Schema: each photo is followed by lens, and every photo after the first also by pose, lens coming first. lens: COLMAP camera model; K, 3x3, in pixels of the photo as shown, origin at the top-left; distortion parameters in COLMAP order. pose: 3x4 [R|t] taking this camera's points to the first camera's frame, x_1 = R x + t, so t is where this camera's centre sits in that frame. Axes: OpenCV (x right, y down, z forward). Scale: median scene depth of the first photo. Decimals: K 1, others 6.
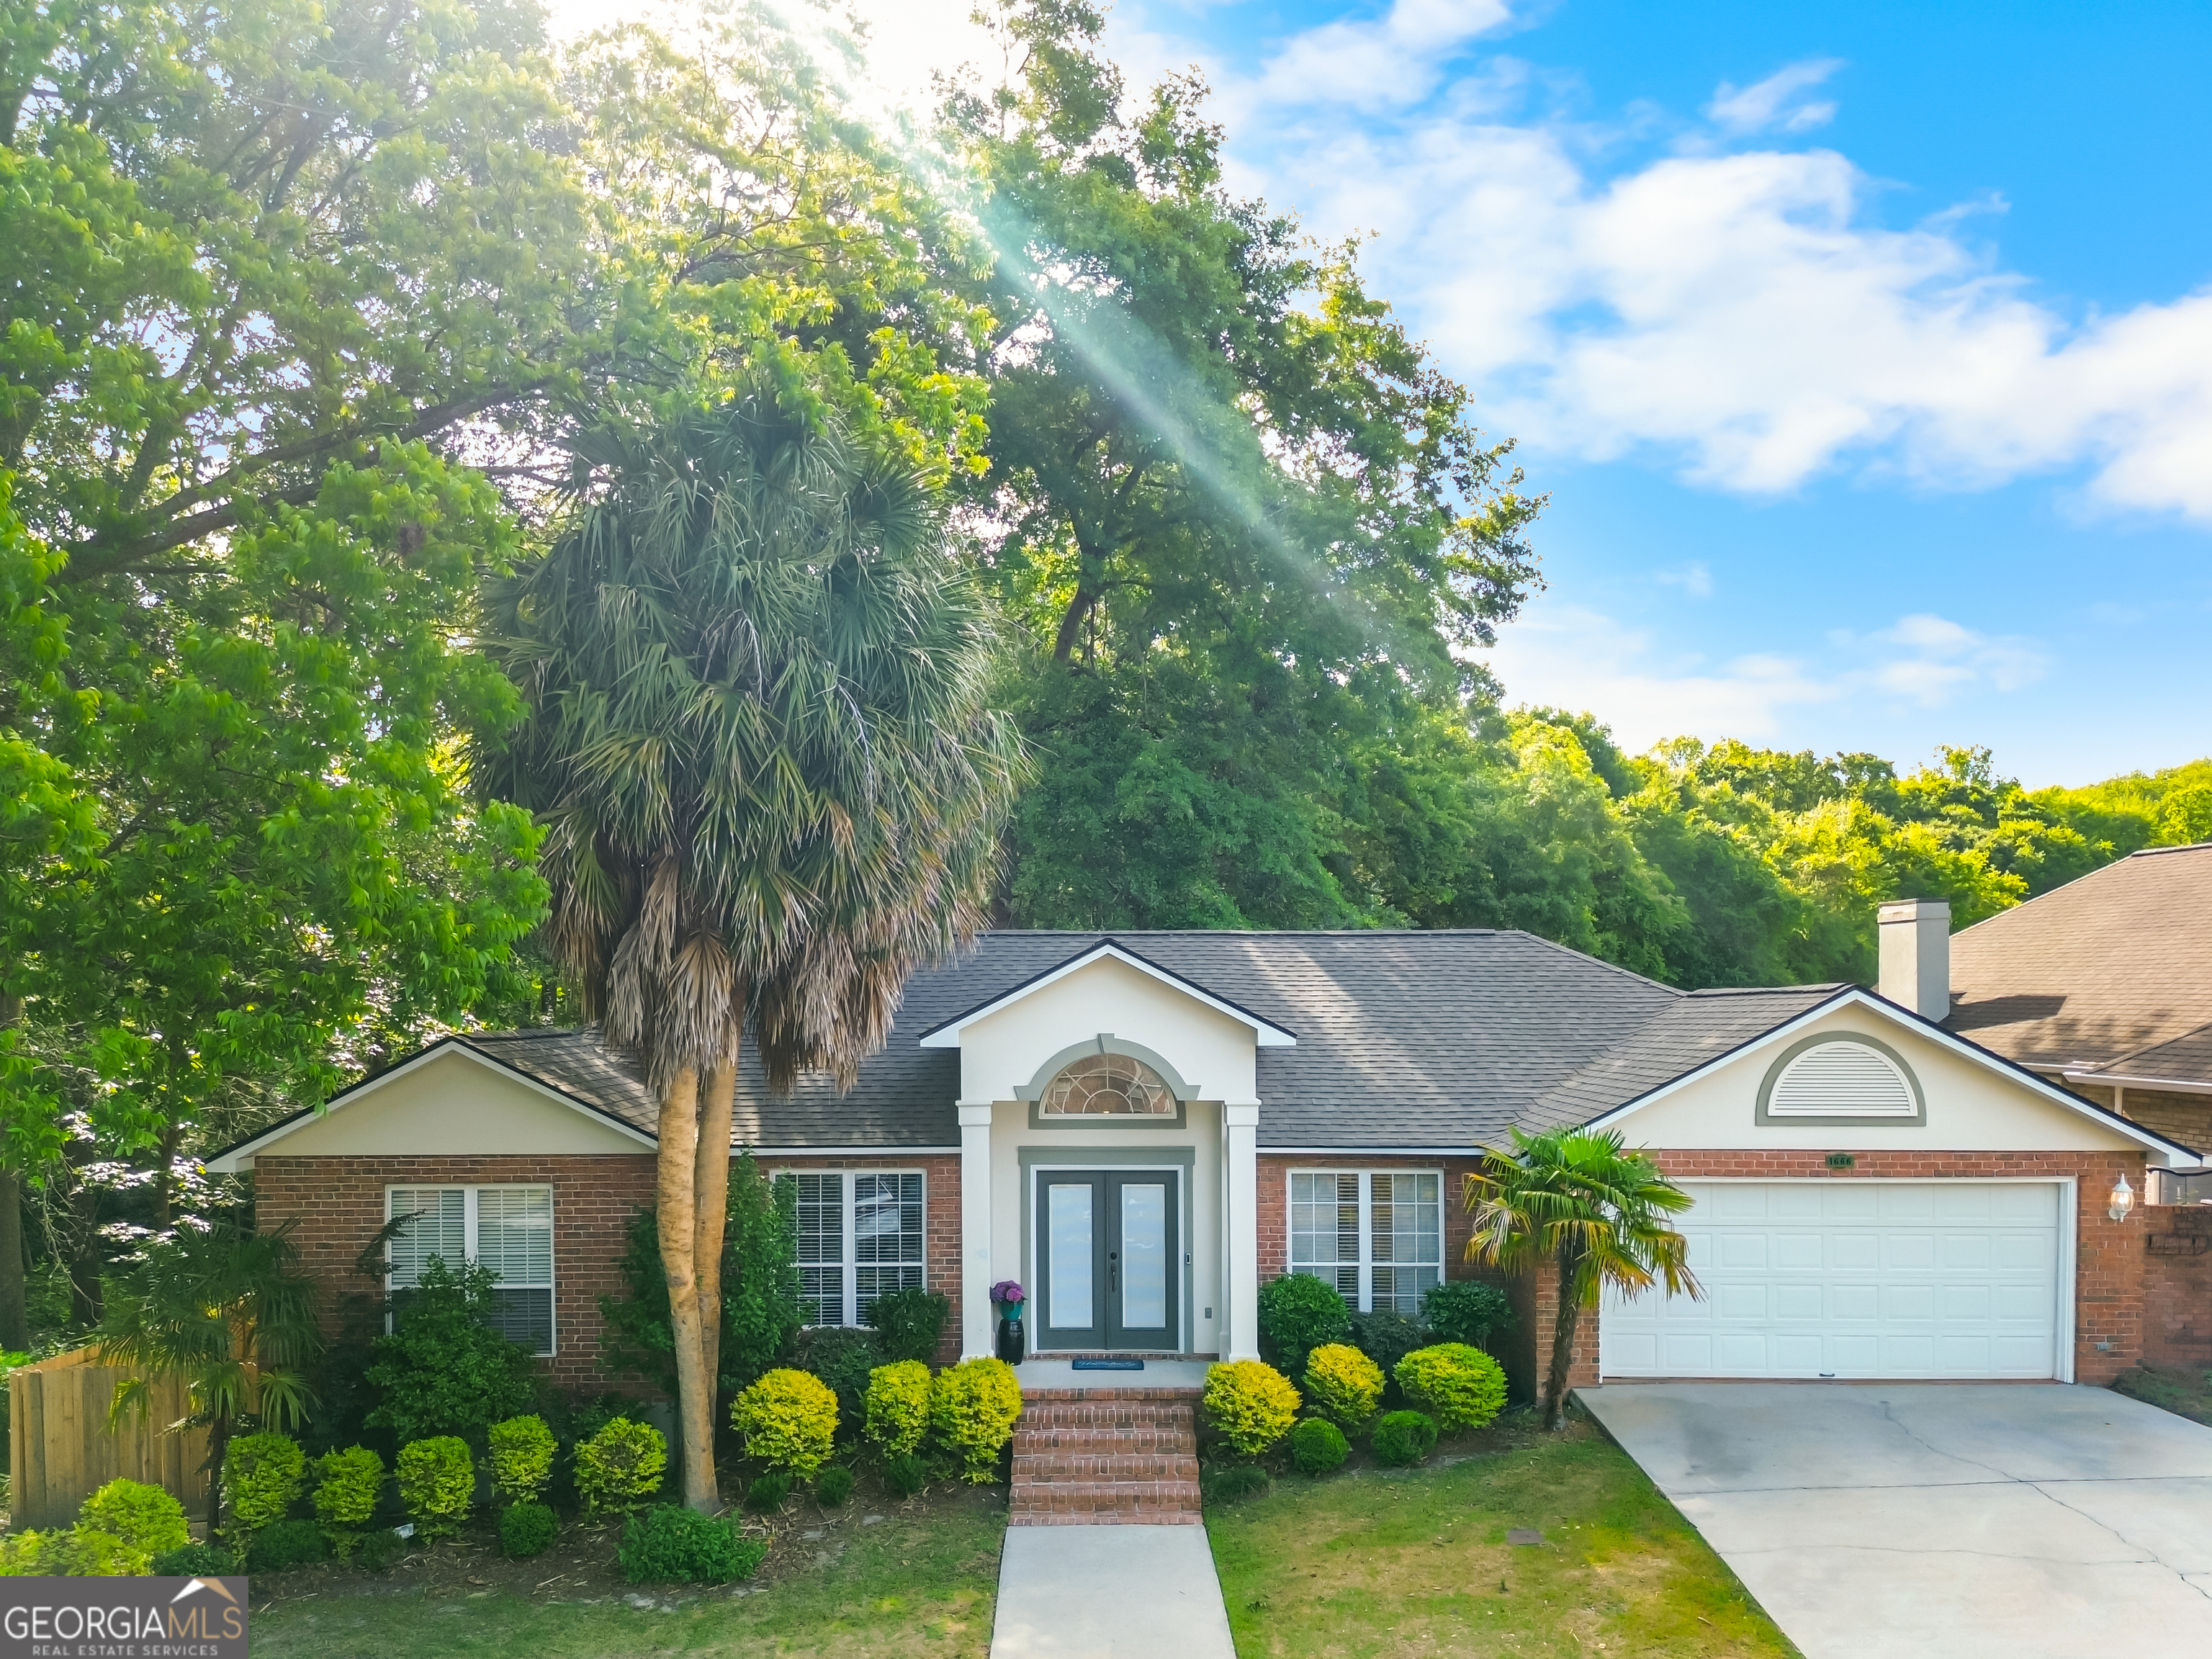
lens RADIAL K [[1703.0, 0, 1134.9], [0, 1703.0, 921.1], [0, 0, 1]] dist [0.032210, -0.002757]
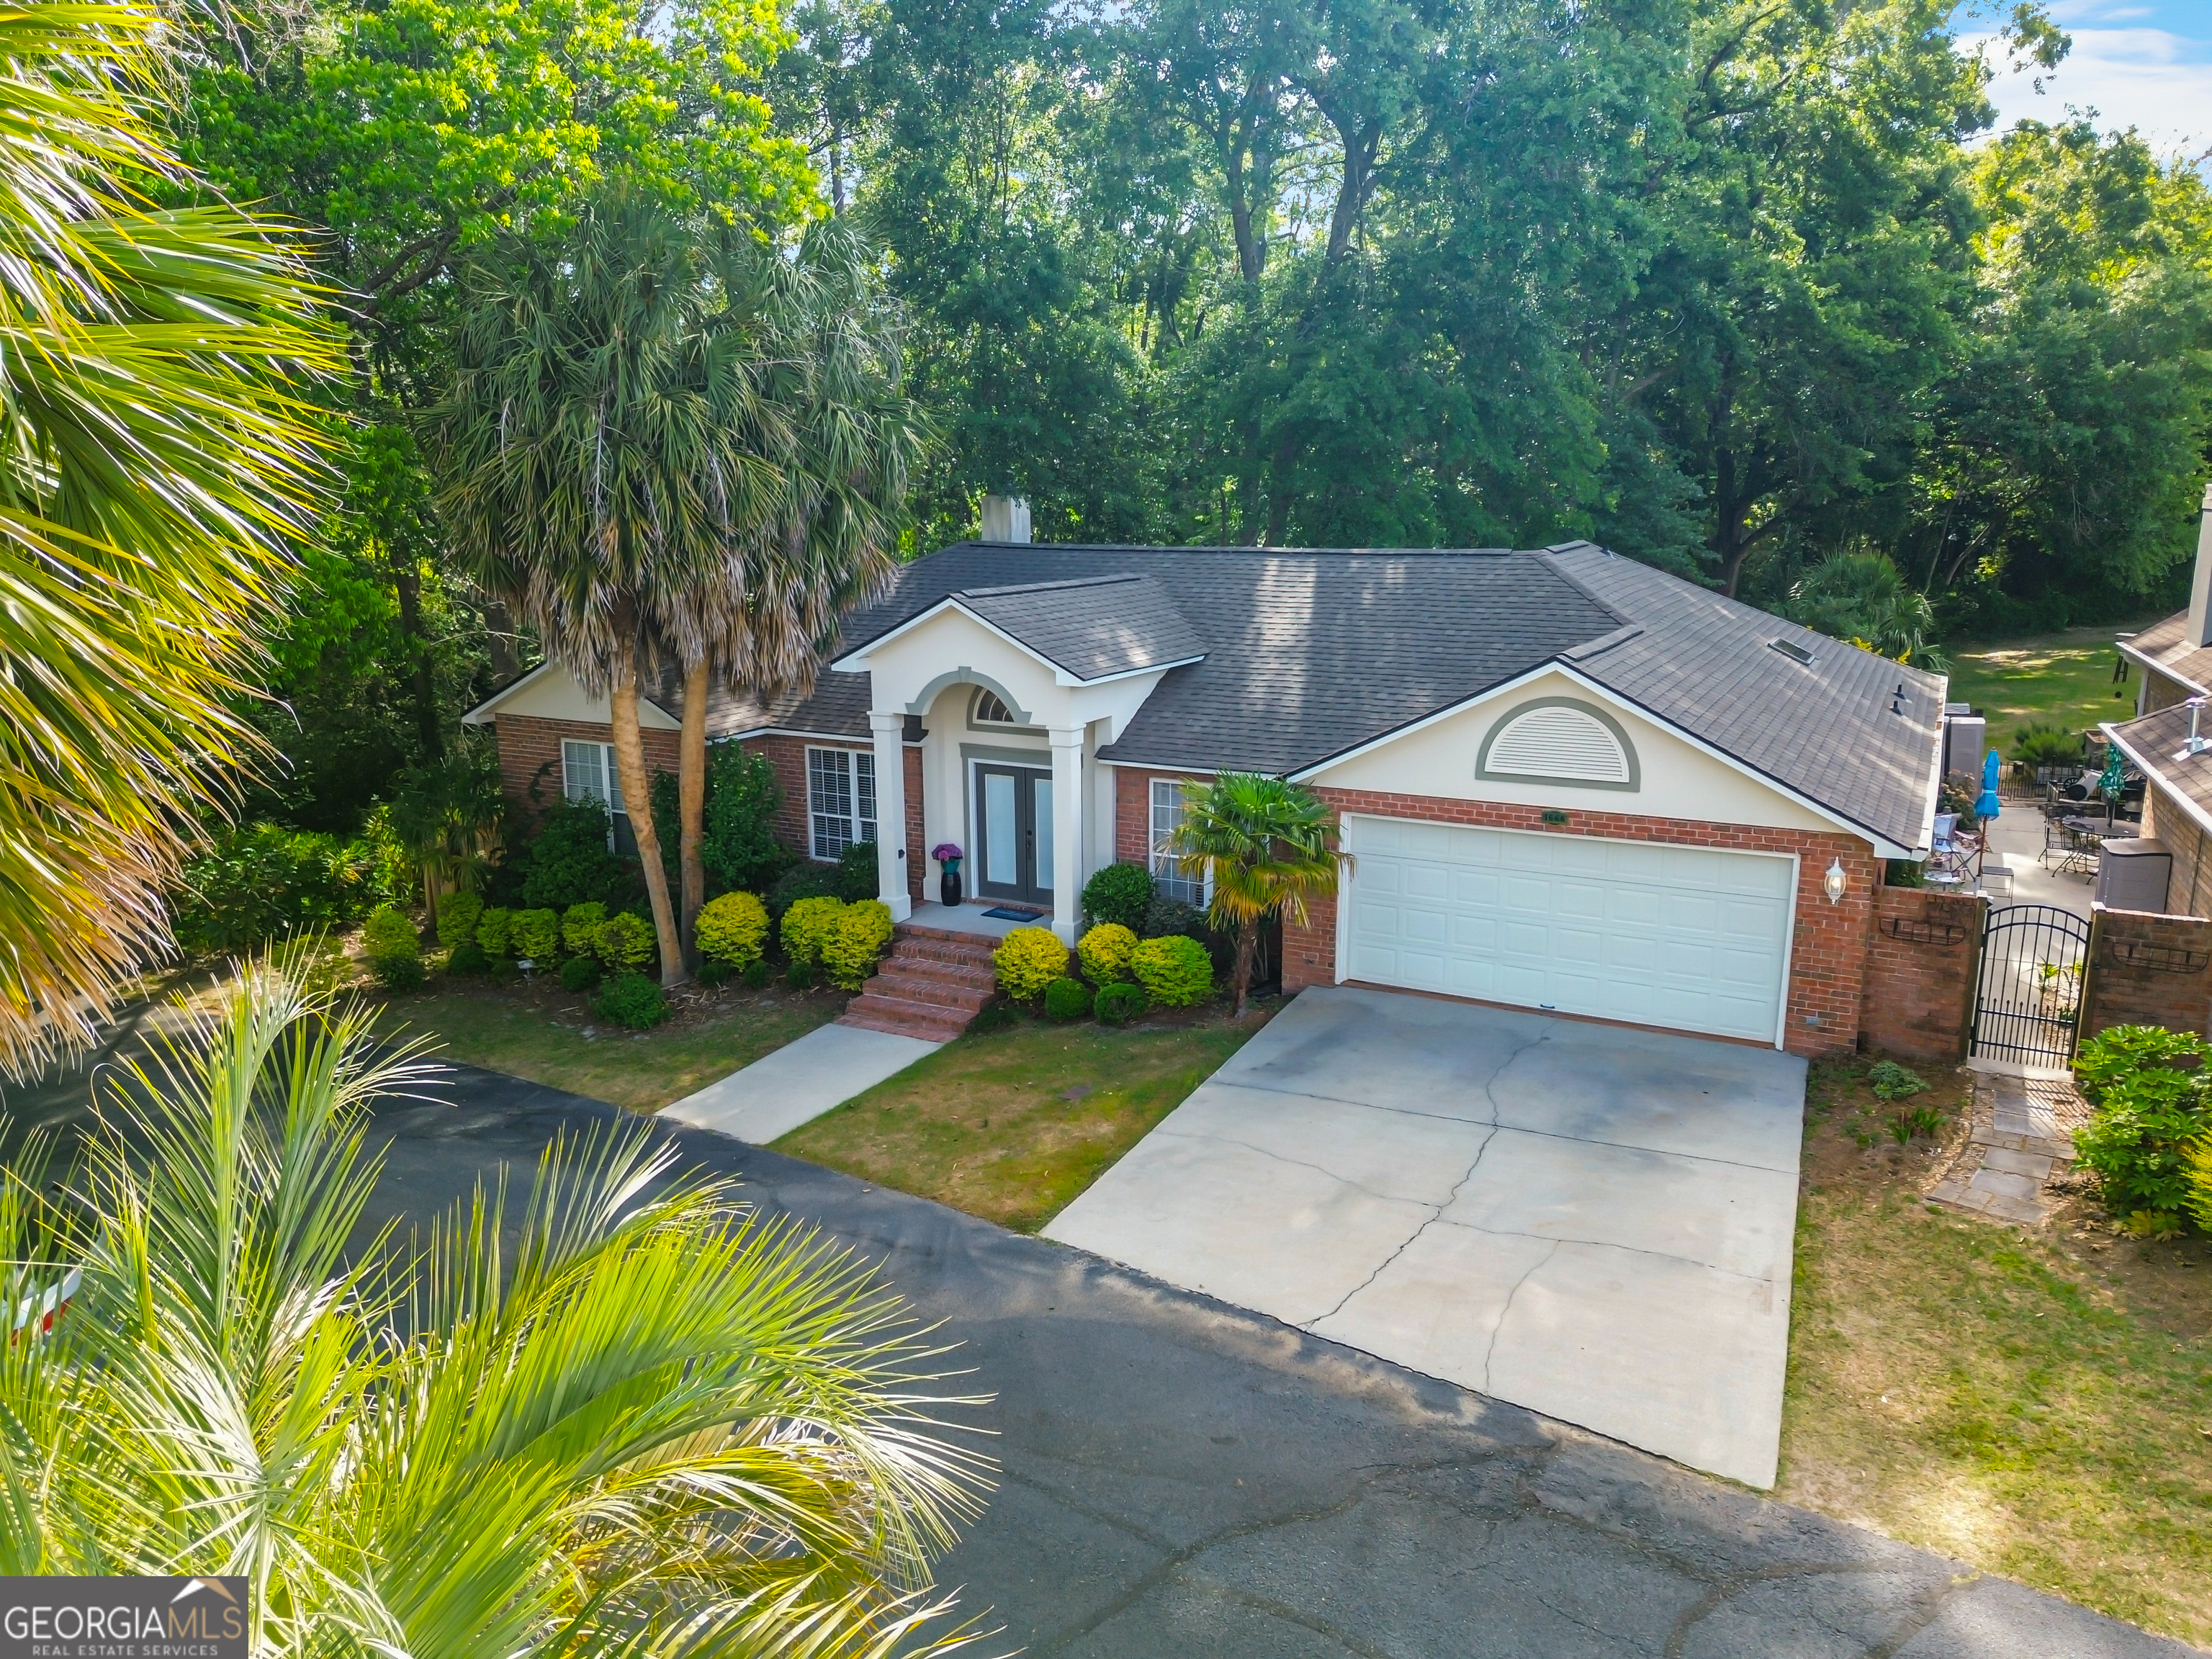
lens RADIAL K [[1571.0, 0, 1099.0], [0, 1571.0, 827.8], [0, 0, 1]] dist [0.060508, -0.062154]
pose [[0.871320, 0.098247, -0.480780, 0.634435], [0.026075, 0.969099, 0.245291, -0.098769], [0.490022, -0.226263, 0.841833, 0.046816]]
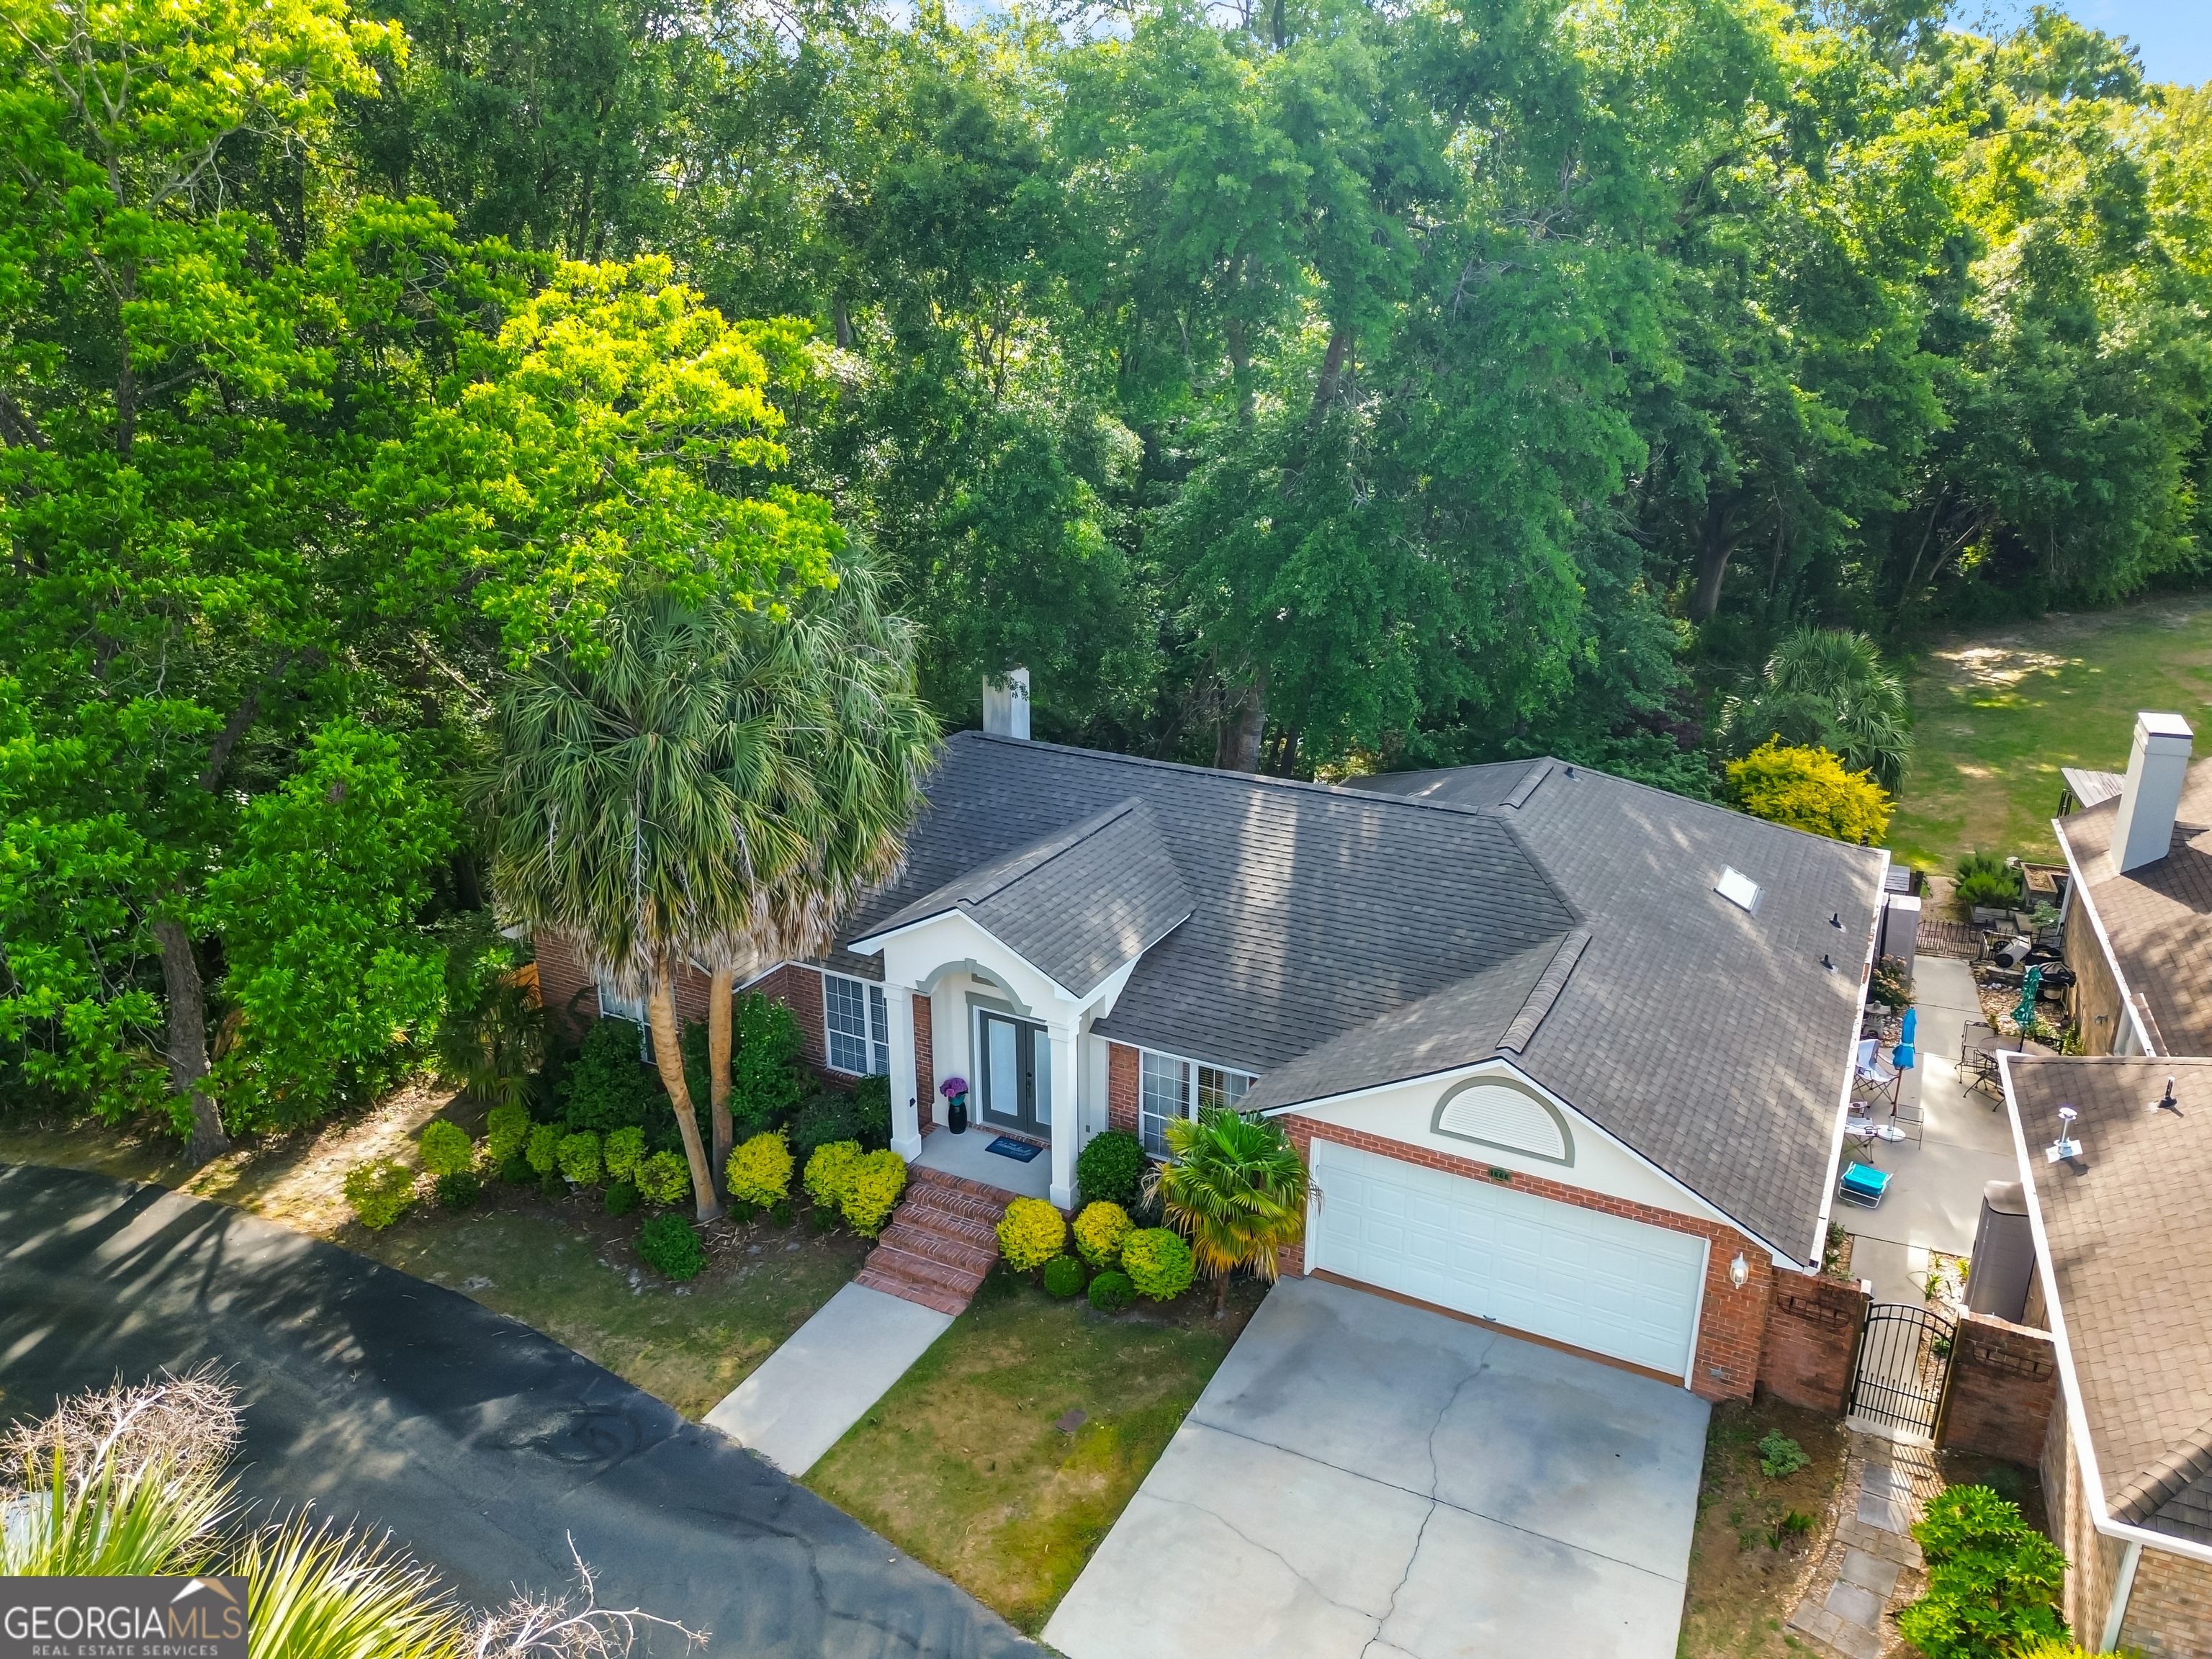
lens RADIAL K [[1571.0, 0, 1099.0], [0, 1571.0, 827.8], [0, 0, 1]] dist [0.060508, -0.062154]
pose [[0.872491, 0.157818, -0.462443, 0.636812], [0.021788, 0.932899, 0.359479, -0.479791], [0.488145, -0.323718, 0.810507, 0.061695]]
